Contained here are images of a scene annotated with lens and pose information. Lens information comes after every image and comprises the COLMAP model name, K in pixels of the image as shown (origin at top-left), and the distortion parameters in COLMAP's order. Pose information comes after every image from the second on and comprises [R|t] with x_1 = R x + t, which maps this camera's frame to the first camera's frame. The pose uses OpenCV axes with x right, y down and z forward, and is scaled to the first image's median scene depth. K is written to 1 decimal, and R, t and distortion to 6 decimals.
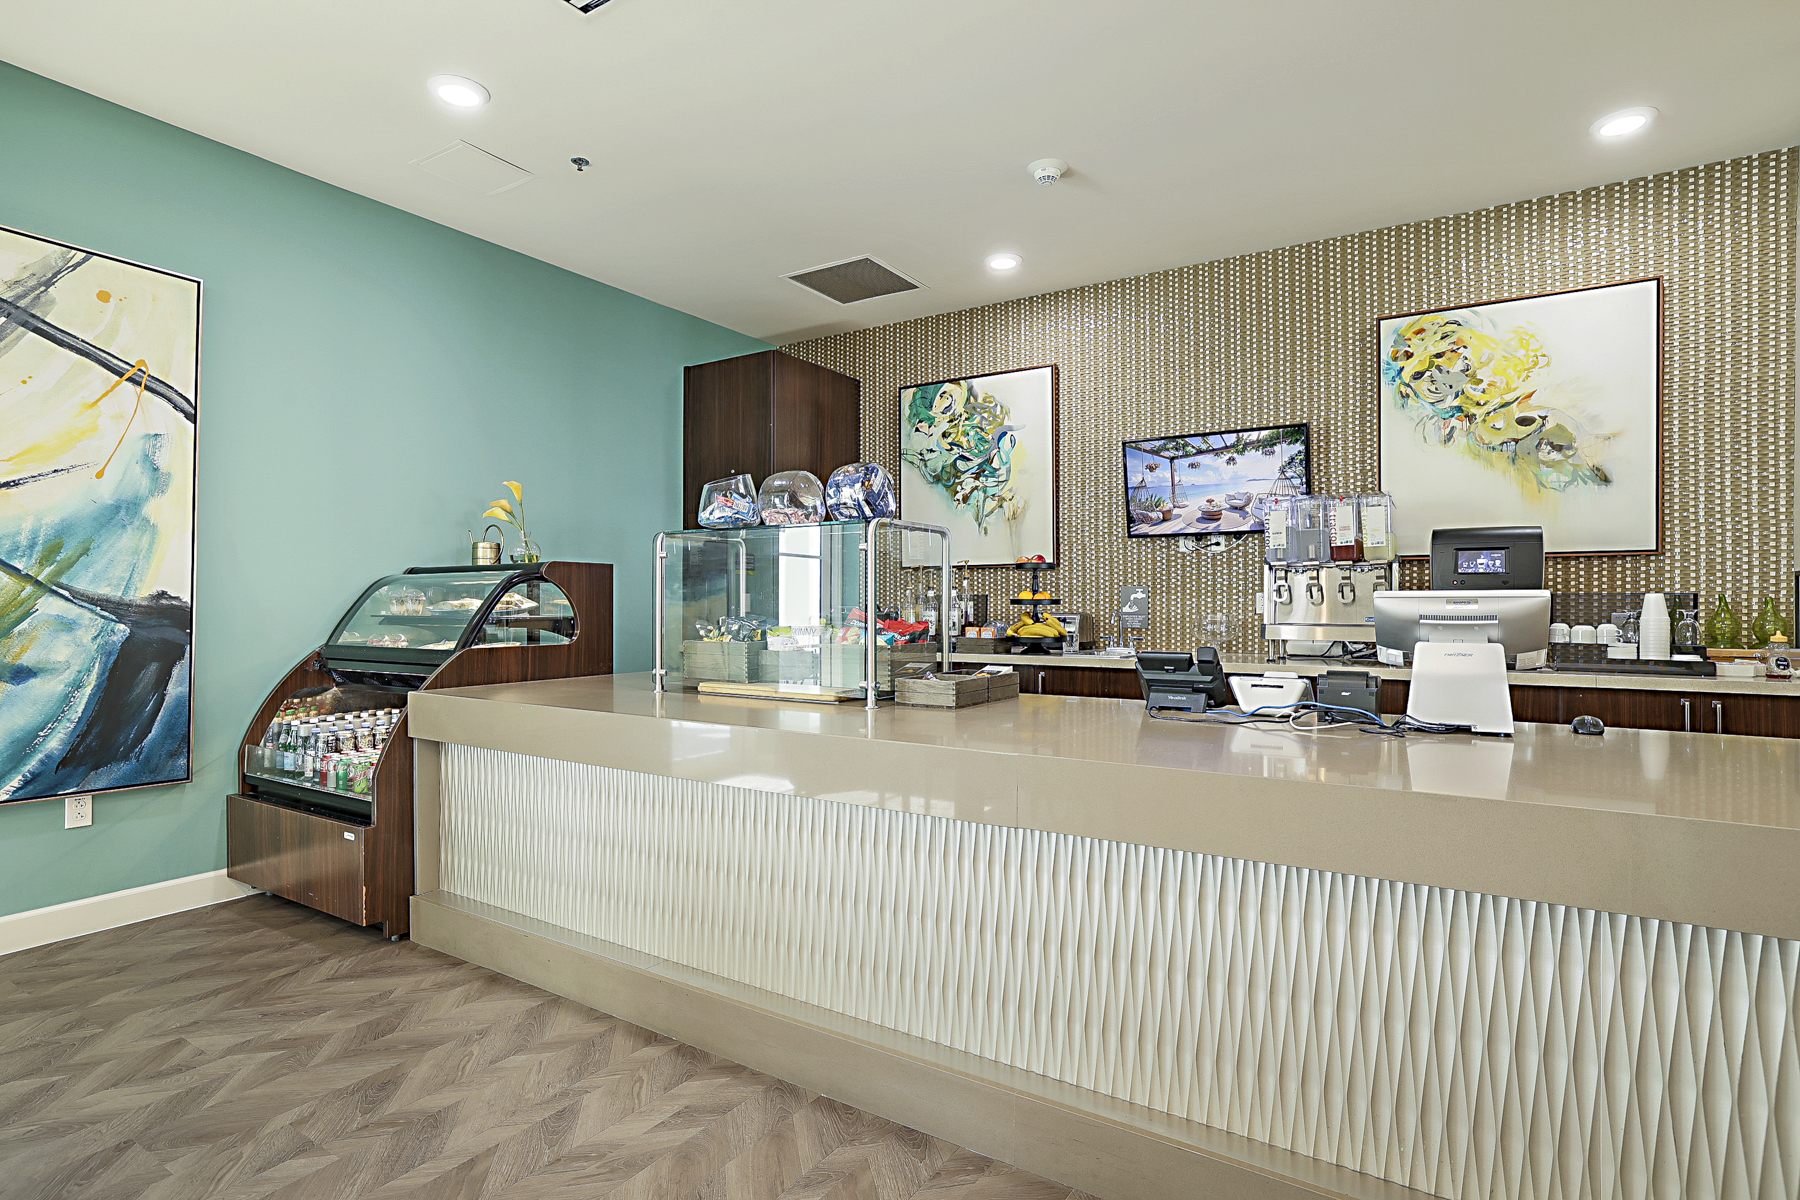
lens RADIAL K [[864.5, 0, 908.5], [0, 864.5, 597.3], [0, 0, 1]] dist [-0.004959, 0.002034]
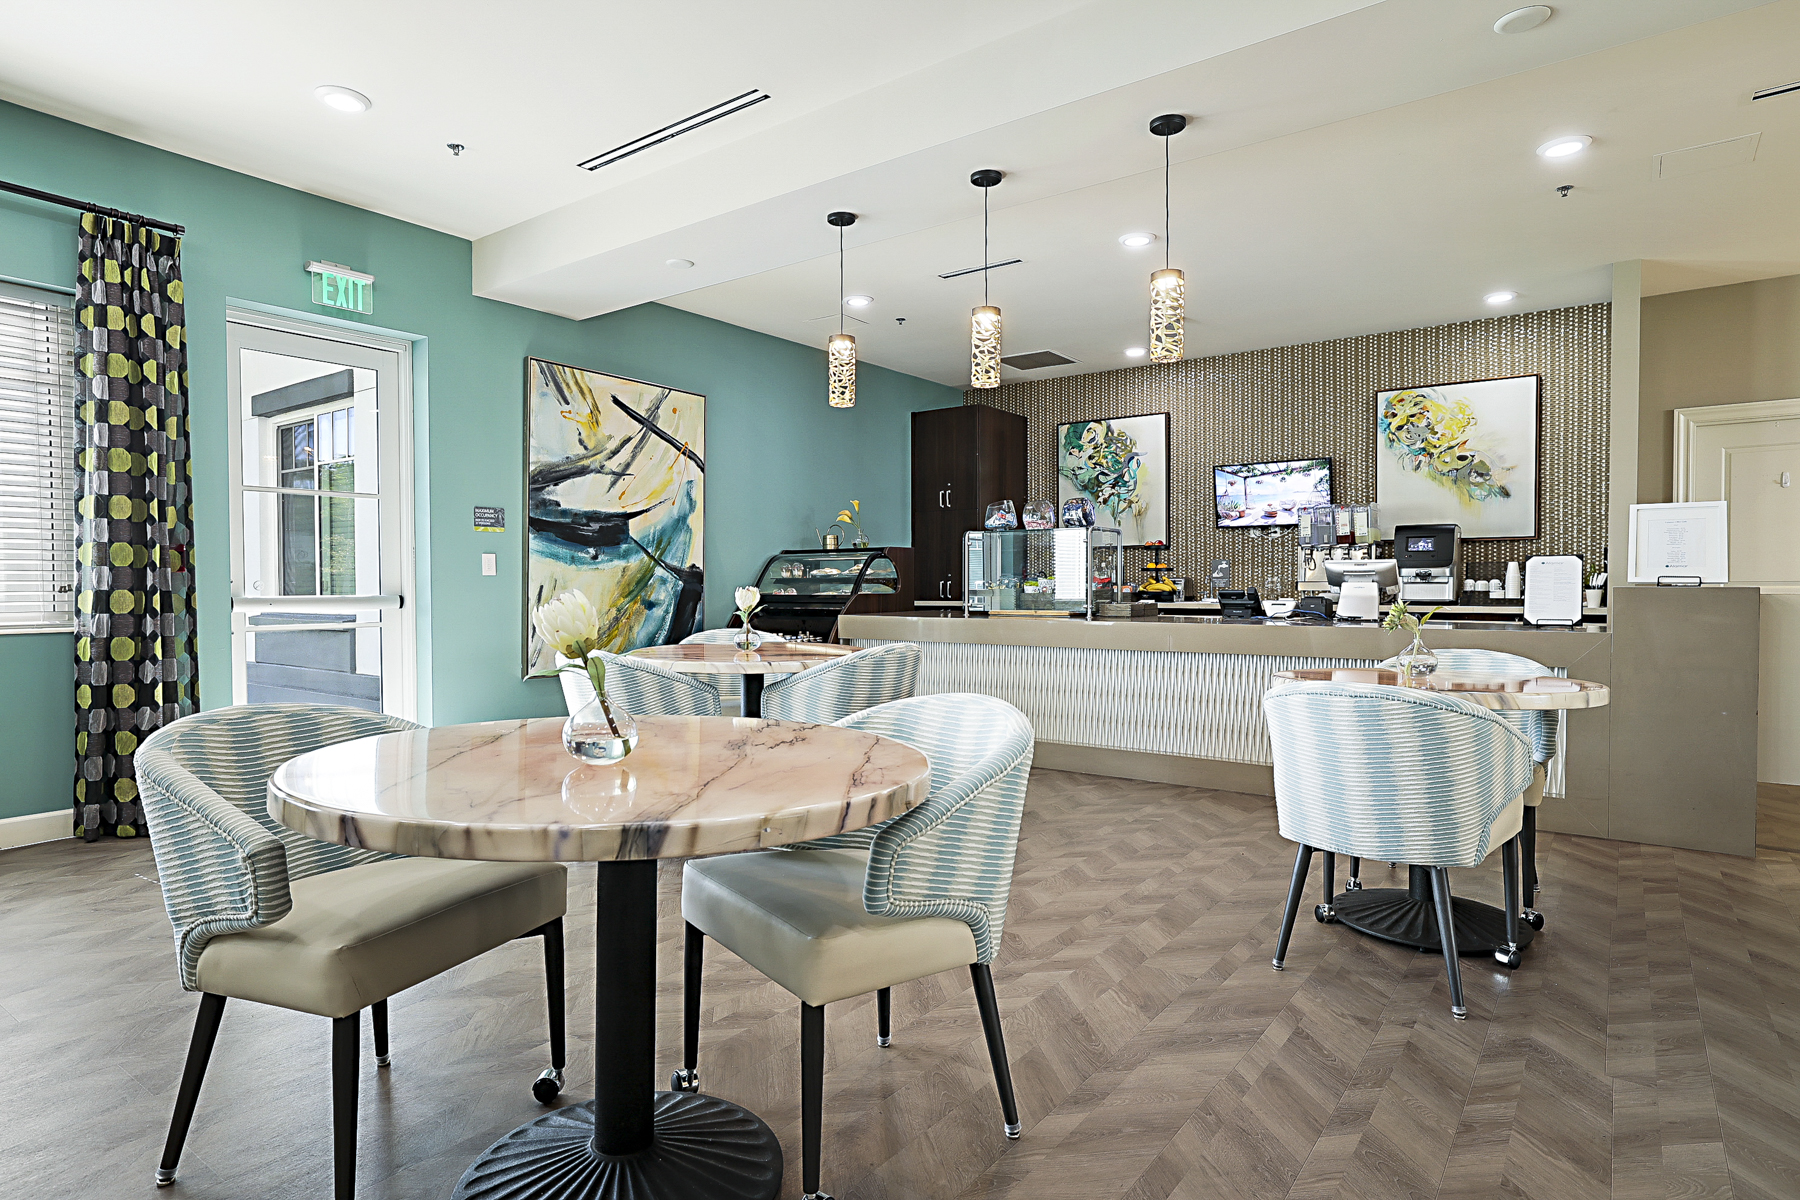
lens RADIAL K [[1022.9, 0, 890.6], [0, 1022.9, 604.0], [0, 0, 1]] dist [-0.010726, 0.013899]
pose [[0.997824, -0.001440, -0.065920, -0.238862], [0.003130, 0.999669, 0.025543, 0.020358], [0.065862, -0.025694, 0.997498, -0.996923]]
